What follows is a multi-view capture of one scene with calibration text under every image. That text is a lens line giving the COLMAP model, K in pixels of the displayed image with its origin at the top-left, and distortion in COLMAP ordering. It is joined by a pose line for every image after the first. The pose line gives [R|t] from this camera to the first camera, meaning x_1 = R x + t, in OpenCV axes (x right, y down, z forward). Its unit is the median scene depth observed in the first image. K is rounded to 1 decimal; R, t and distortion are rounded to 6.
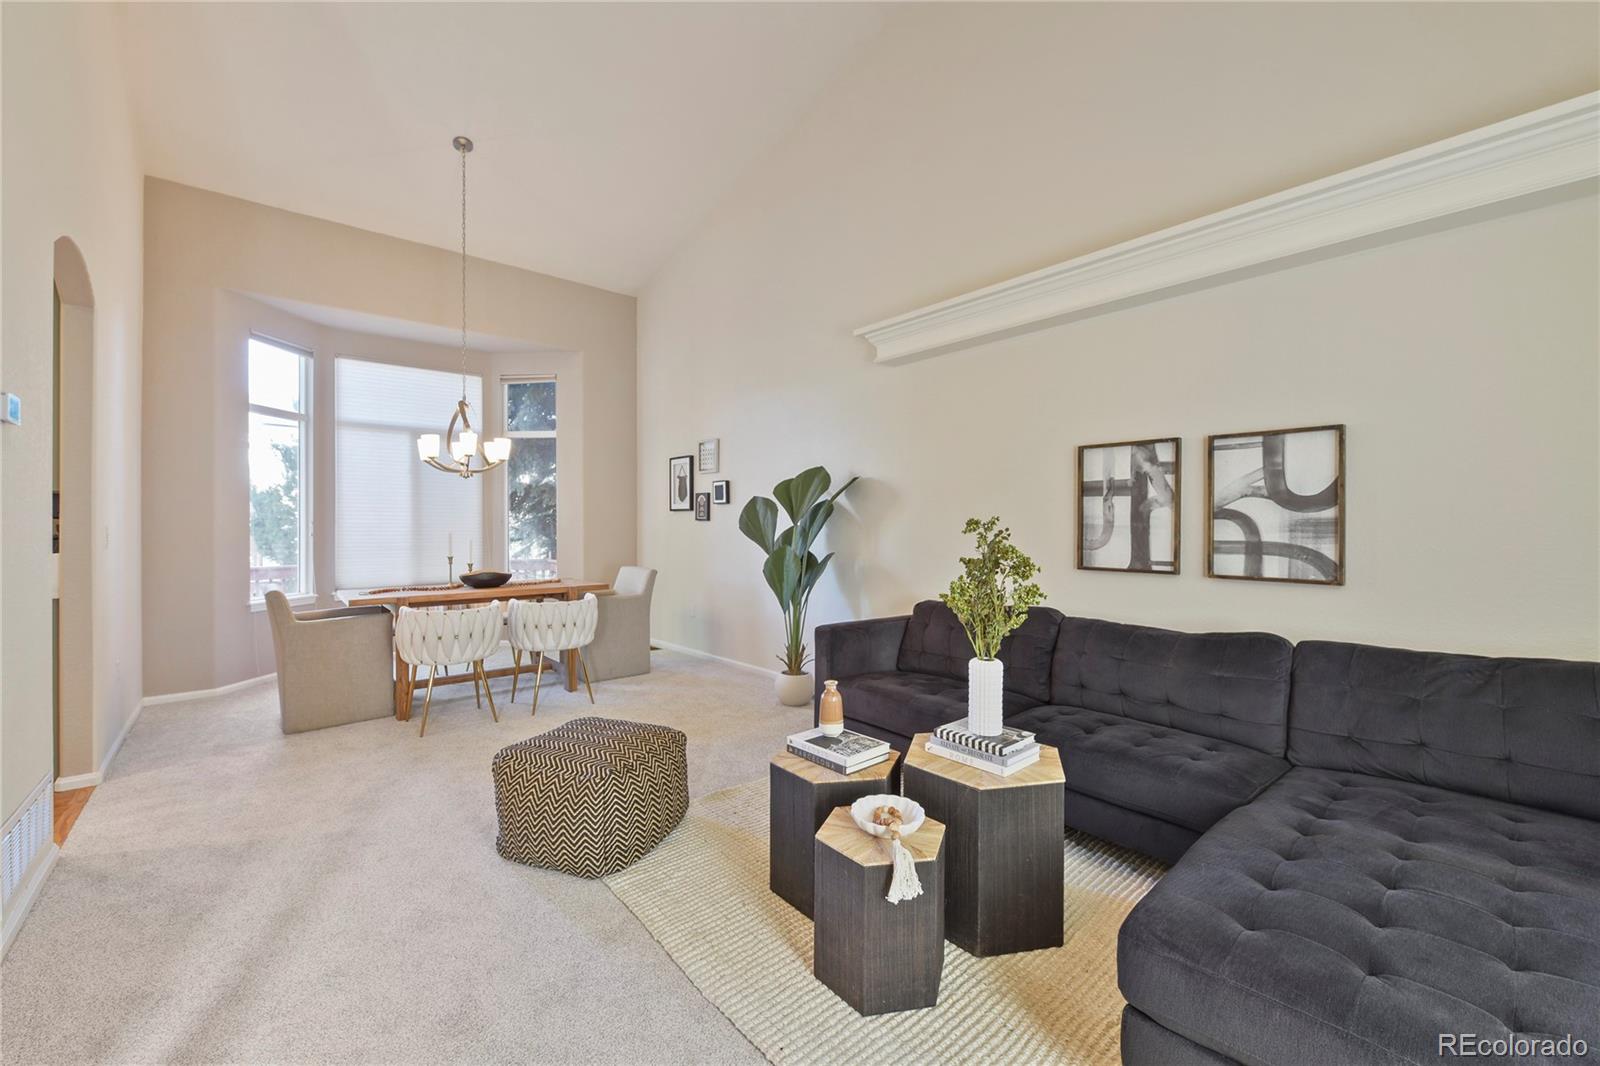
lens RADIAL K [[627.6, 0, 793.3], [0, 627.6, 525.8], [0, 0, 1]] dist [-0.004232, -0.000284]
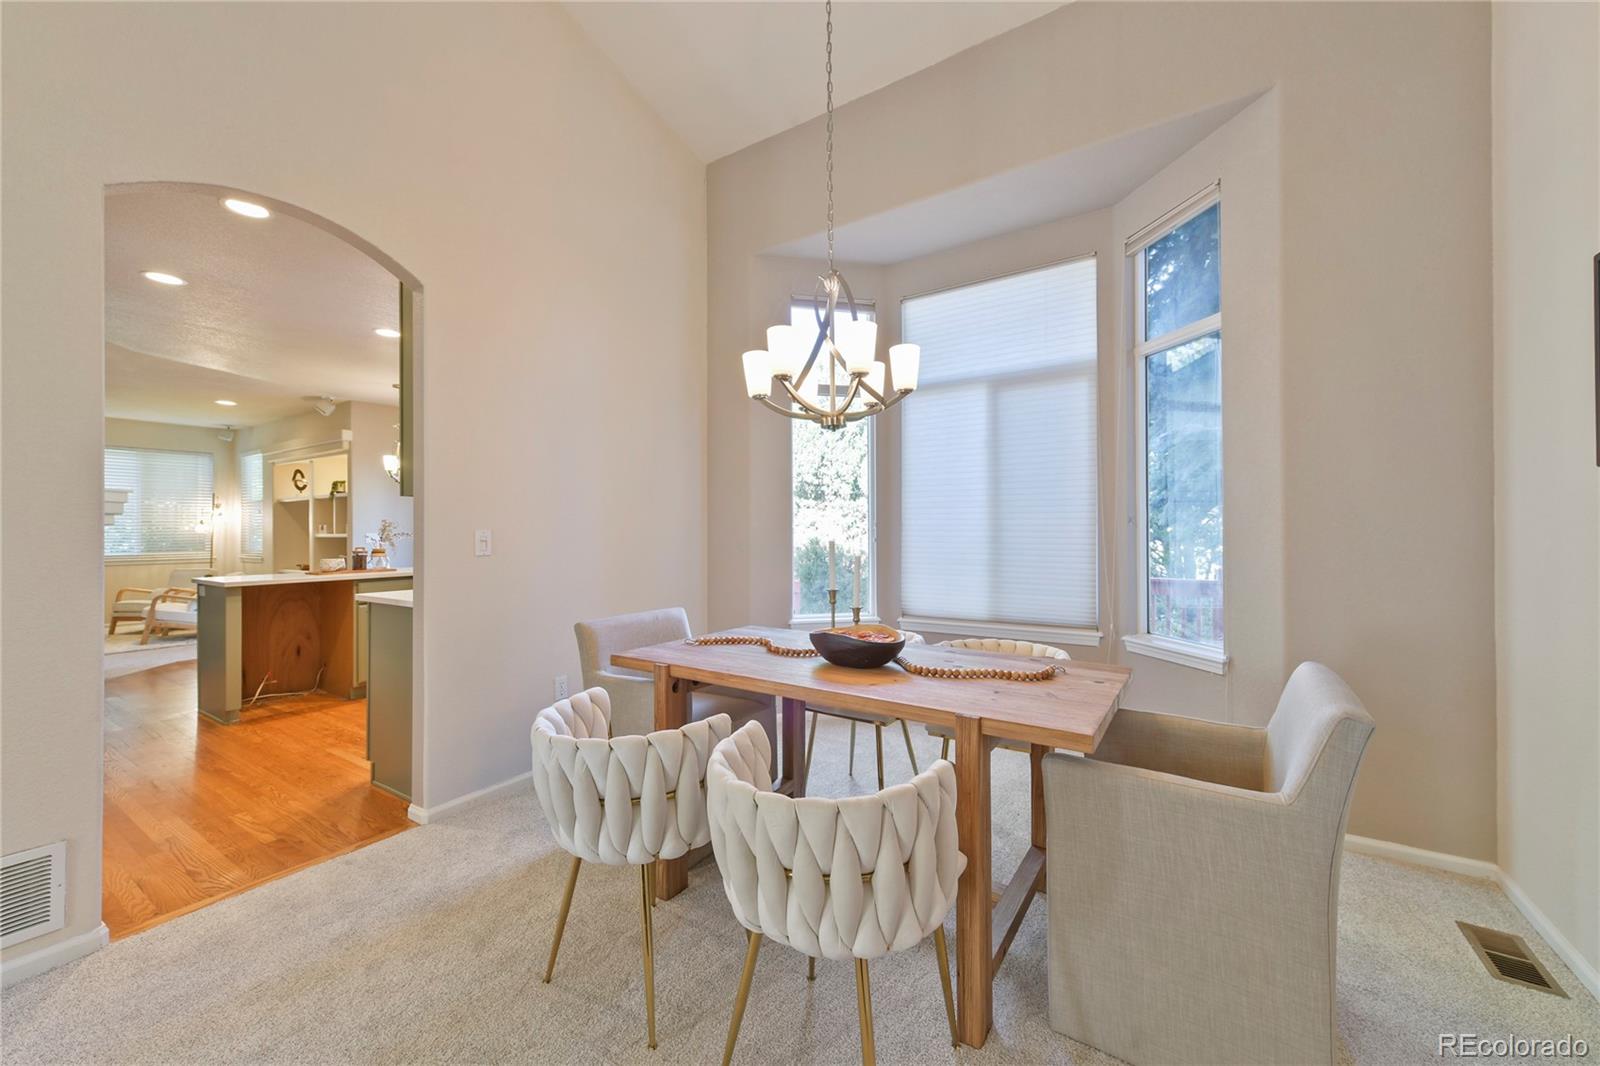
lens RADIAL K [[627.6, 0, 804.5], [0, 627.6, 523.9], [0, 0, 1]] dist [-0.004232, -0.000284]
pose [[0.286718, -0.014175, -0.957910, -0.108270], [0.008998, 0.999886, -0.012103, 0.003850], [0.957973, -0.005149, 0.286813, 1.354169]]
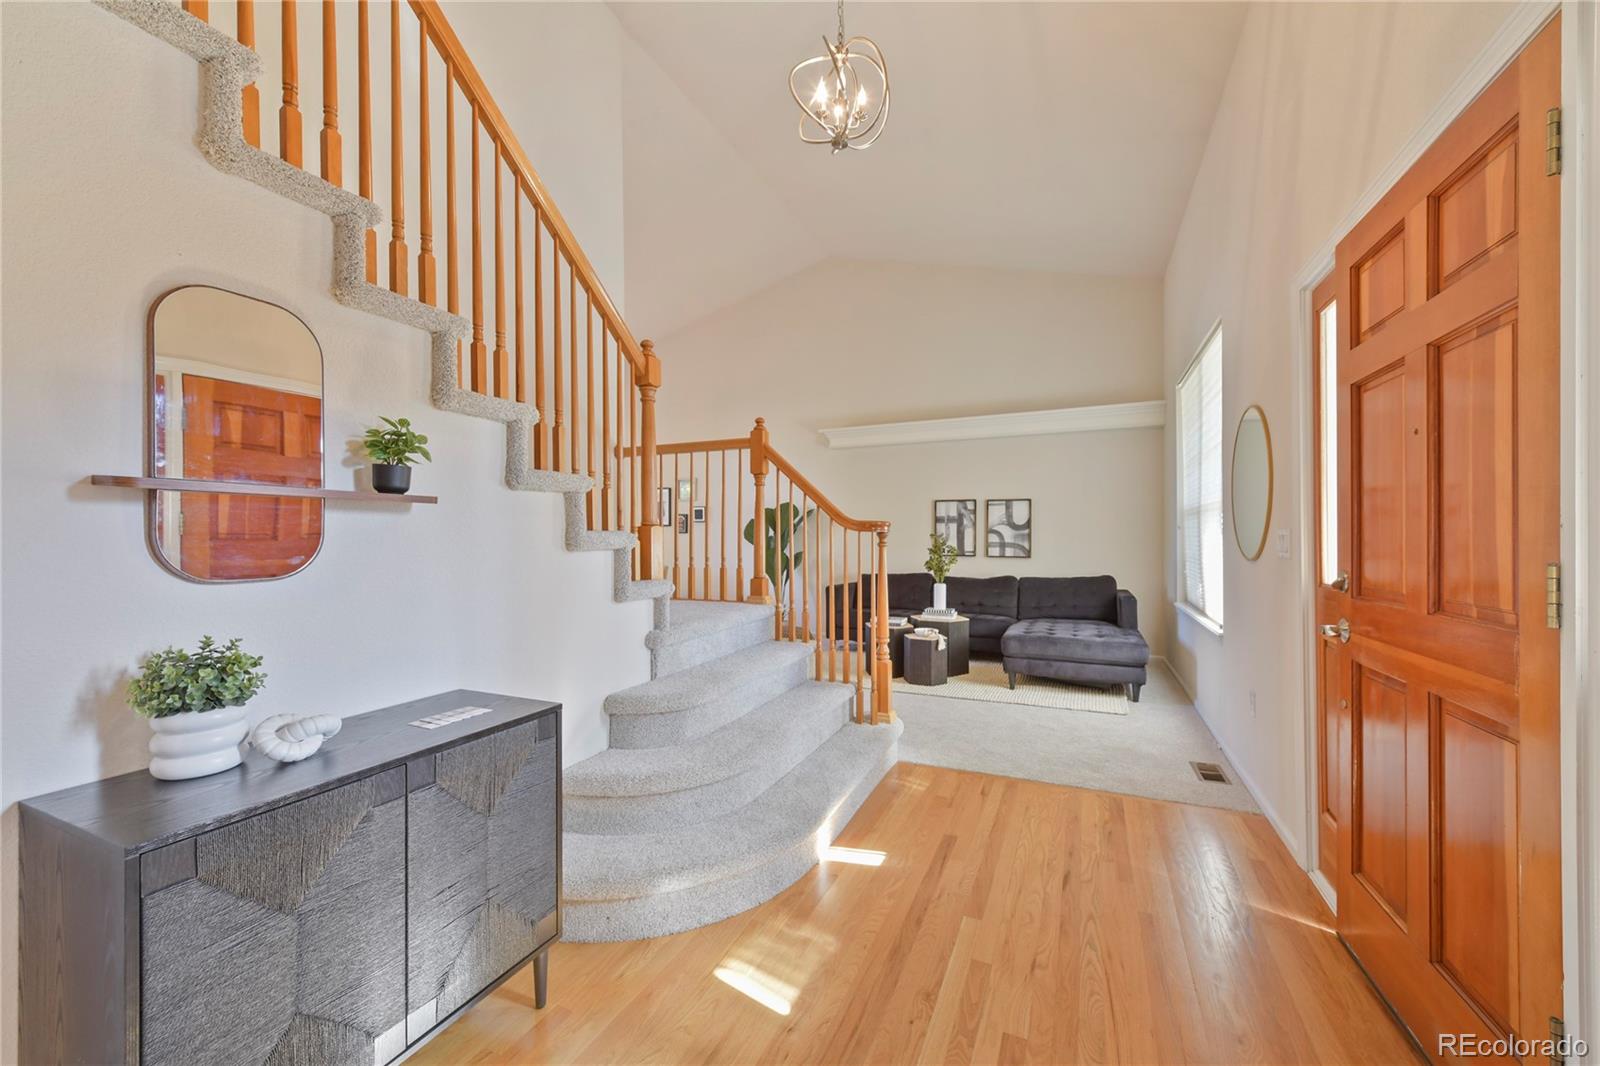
lens RADIAL K [[627.6, 0, 803.1], [0, 627.6, 542.3], [0, 0, 1]] dist [-0.004232, -0.000284]
pose [[0.895548, -0.002591, 0.444958, -1.082246], [0.000079, 0.999984, 0.005665, 0.010347], [-0.444965, -0.005038, 0.895534, -0.889033]]
